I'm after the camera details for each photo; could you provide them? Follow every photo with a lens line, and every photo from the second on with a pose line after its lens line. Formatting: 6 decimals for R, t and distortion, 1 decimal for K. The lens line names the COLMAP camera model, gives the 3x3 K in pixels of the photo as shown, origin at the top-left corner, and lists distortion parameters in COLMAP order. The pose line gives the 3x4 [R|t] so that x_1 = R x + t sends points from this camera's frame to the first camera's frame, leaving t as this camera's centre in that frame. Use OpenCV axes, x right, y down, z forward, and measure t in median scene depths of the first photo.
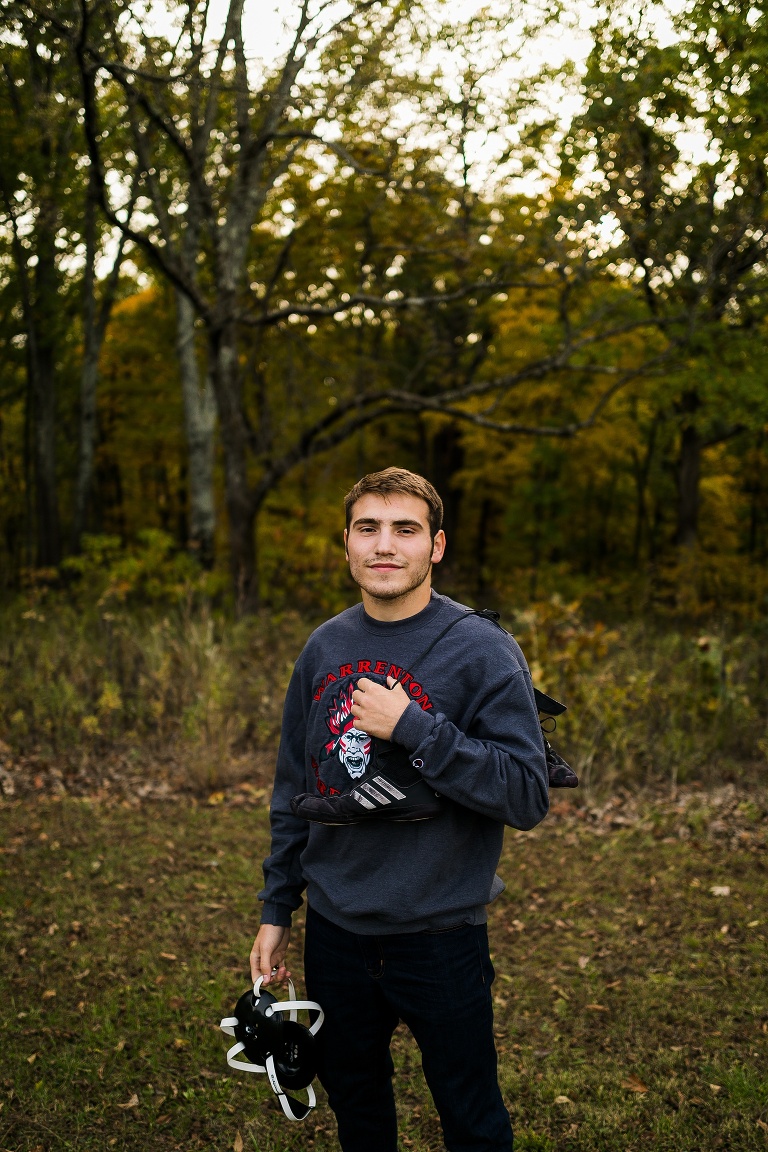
lens RADIAL K [[1168.5, 0, 383.4], [0, 1168.5, 562.1], [0, 0, 1]] dist [-0.008626, 0.005888]
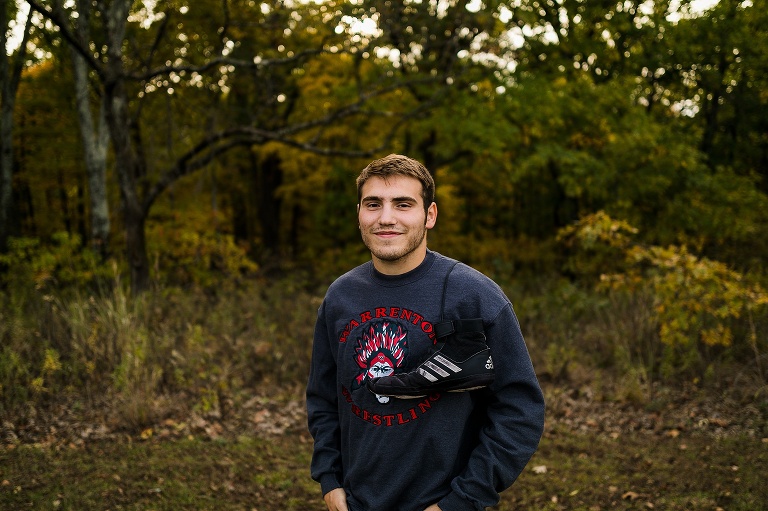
lens RADIAL K [[735.5, 0, 384.0], [0, 735.5, 255.5], [0, 0, 1]] dist [0.008323, -0.007353]
pose [[0.972056, -0.043590, 0.230666, -0.057891], [0.041164, 0.999035, 0.015322, 0.002946], [-0.231111, -0.005399, 0.972912, 0.126622]]
